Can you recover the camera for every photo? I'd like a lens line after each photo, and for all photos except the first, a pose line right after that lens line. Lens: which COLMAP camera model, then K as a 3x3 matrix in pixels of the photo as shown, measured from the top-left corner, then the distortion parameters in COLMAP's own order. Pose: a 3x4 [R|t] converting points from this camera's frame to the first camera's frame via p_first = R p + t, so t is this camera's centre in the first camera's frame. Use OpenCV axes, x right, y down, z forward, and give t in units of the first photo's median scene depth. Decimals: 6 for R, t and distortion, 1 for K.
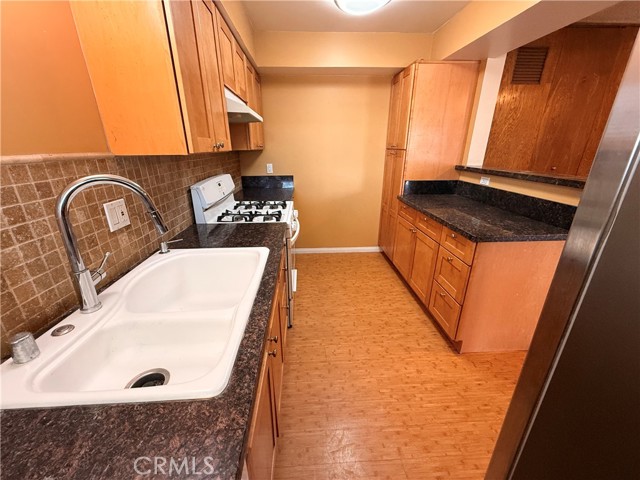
lens RADIAL K [[253.9, 0, 320.0], [0, 253.9, 240.0], [0, 0, 1]] dist [0.001936, 0.000226]
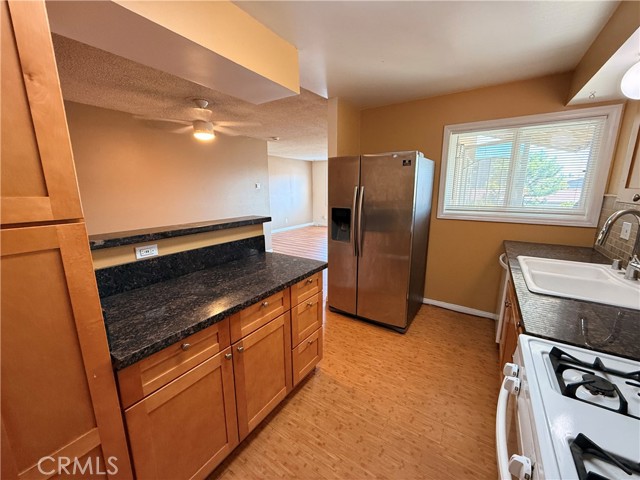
lens RADIAL K [[253.9, 0, 320.0], [0, 253.9, 240.0], [0, 0, 1]] dist [0.001936, 0.000226]
pose [[-0.798058, -0.114228, 0.591655, -0.073689], [0.218208, 0.860446, 0.460453, -0.541375], [-0.561684, 0.496572, -0.661761, 1.386478]]
